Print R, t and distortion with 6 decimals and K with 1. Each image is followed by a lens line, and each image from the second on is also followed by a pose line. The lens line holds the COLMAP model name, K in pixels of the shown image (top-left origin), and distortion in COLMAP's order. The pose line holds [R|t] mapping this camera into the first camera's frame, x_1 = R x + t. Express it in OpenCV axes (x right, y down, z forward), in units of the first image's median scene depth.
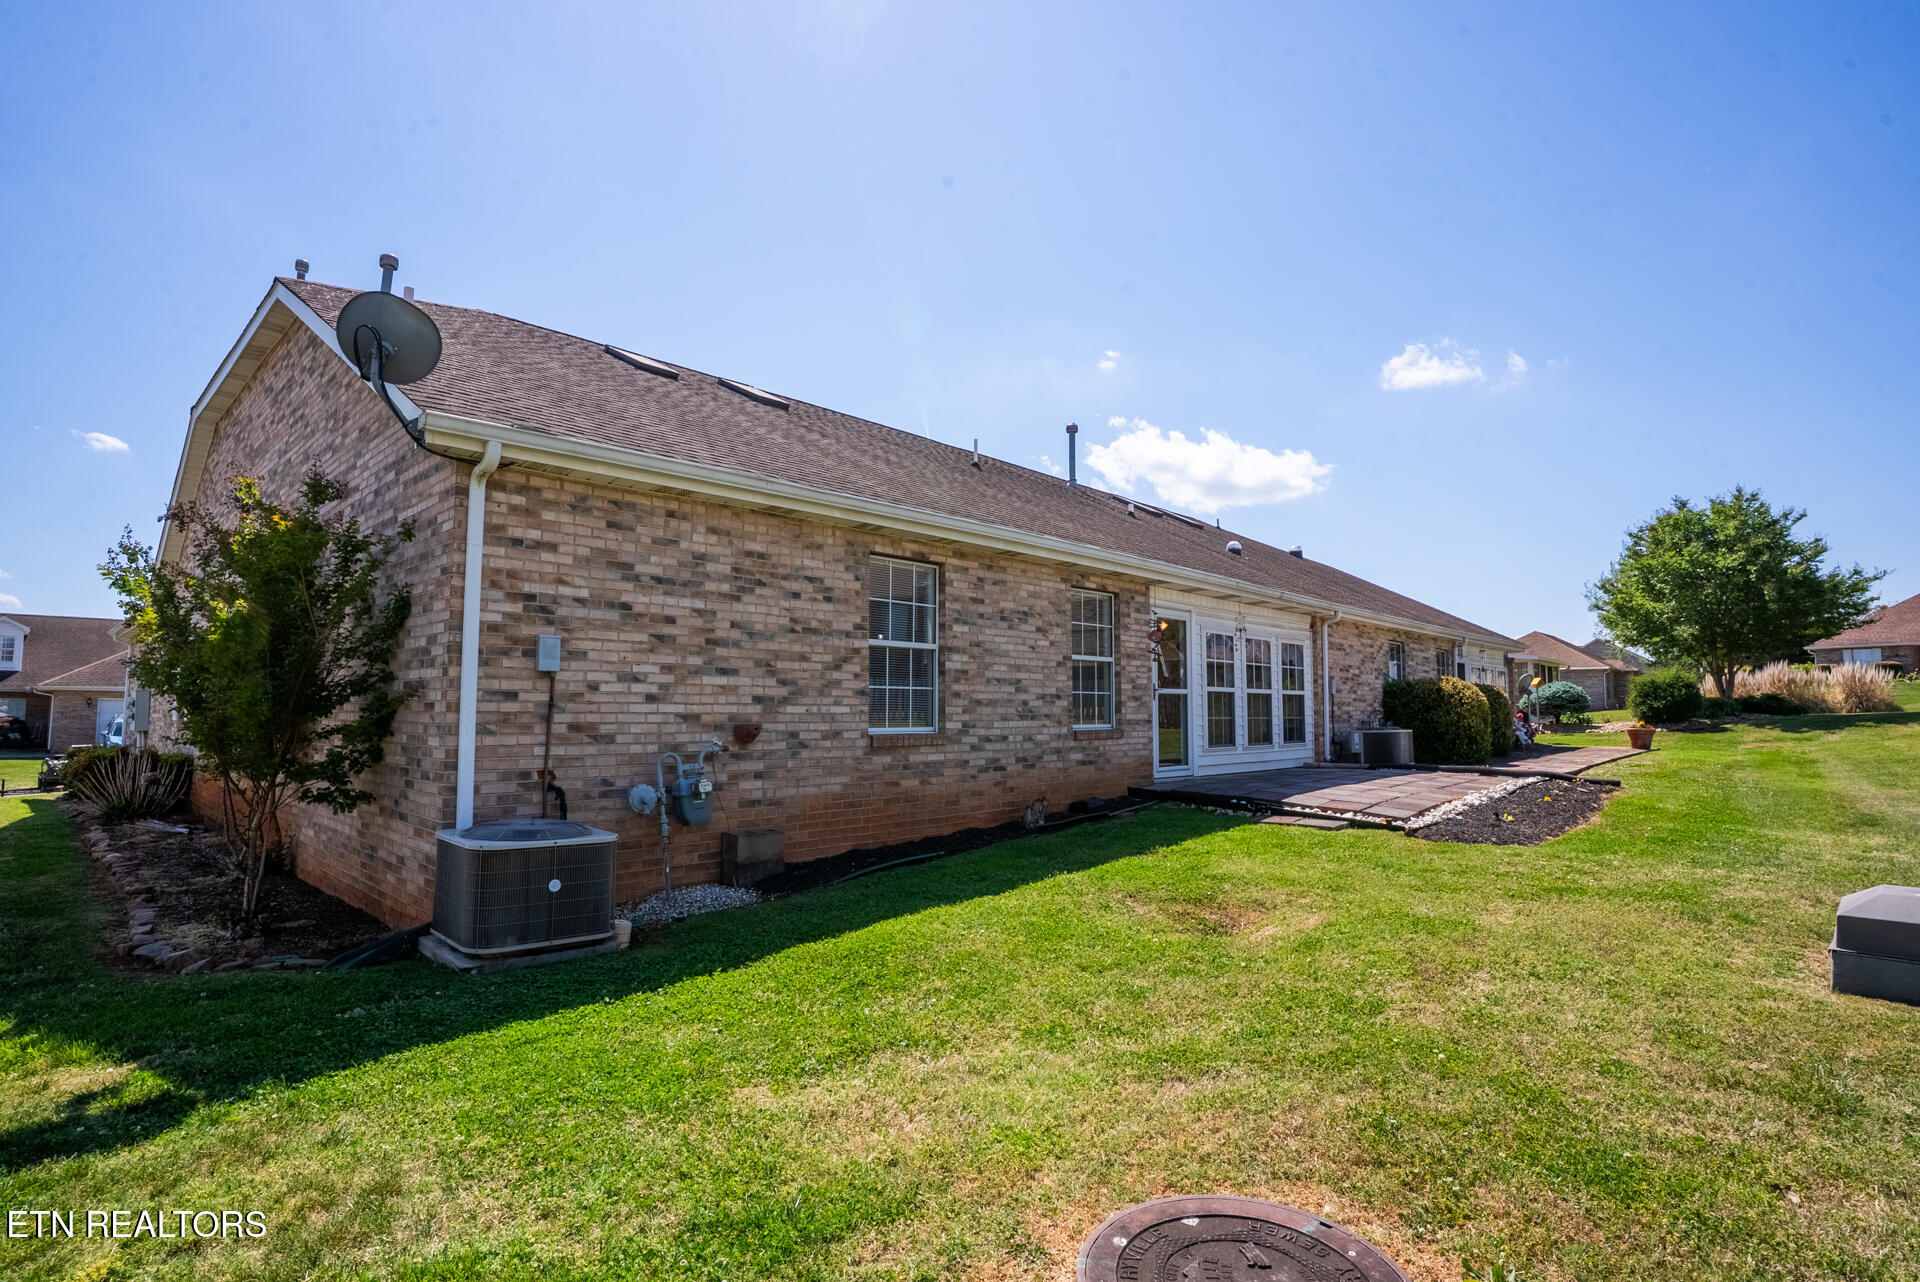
lens RADIAL K [[937.0, 0, 956.8], [0, 937.0, 638.1], [0, 0, 1]] dist [-0.082752, 0.037083]
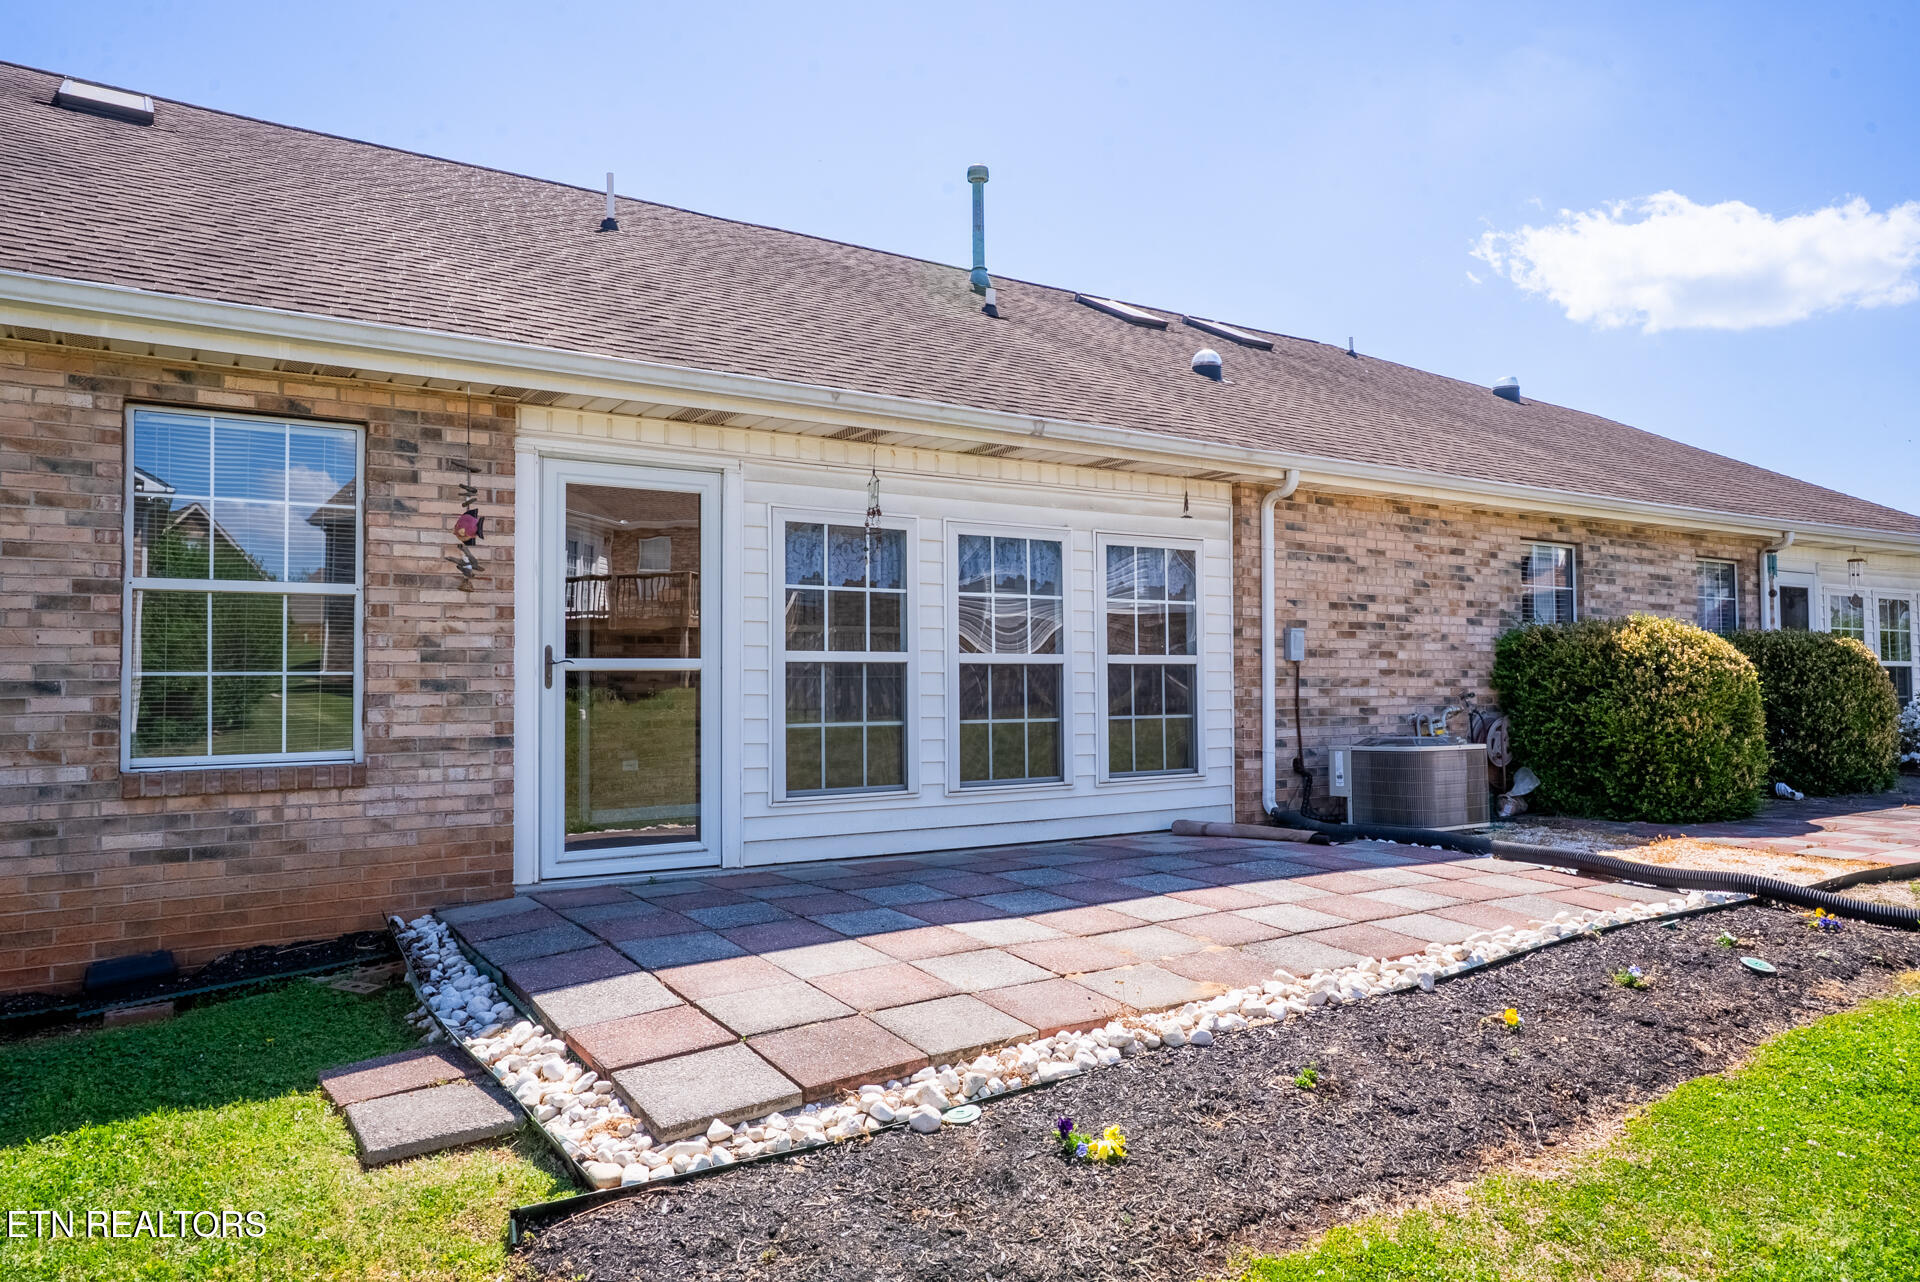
lens RADIAL K [[1255.6, 0, 960.0], [0, 1255.6, 641.0], [0, 0, 1]] dist [-0.001518, 0.001352]
pose [[0.973649, -0.016385, -0.227463, 0.455077], [0.027101, 0.998661, 0.044071, 0.023949], [0.226436, -0.049075, 0.972789, 0.451782]]
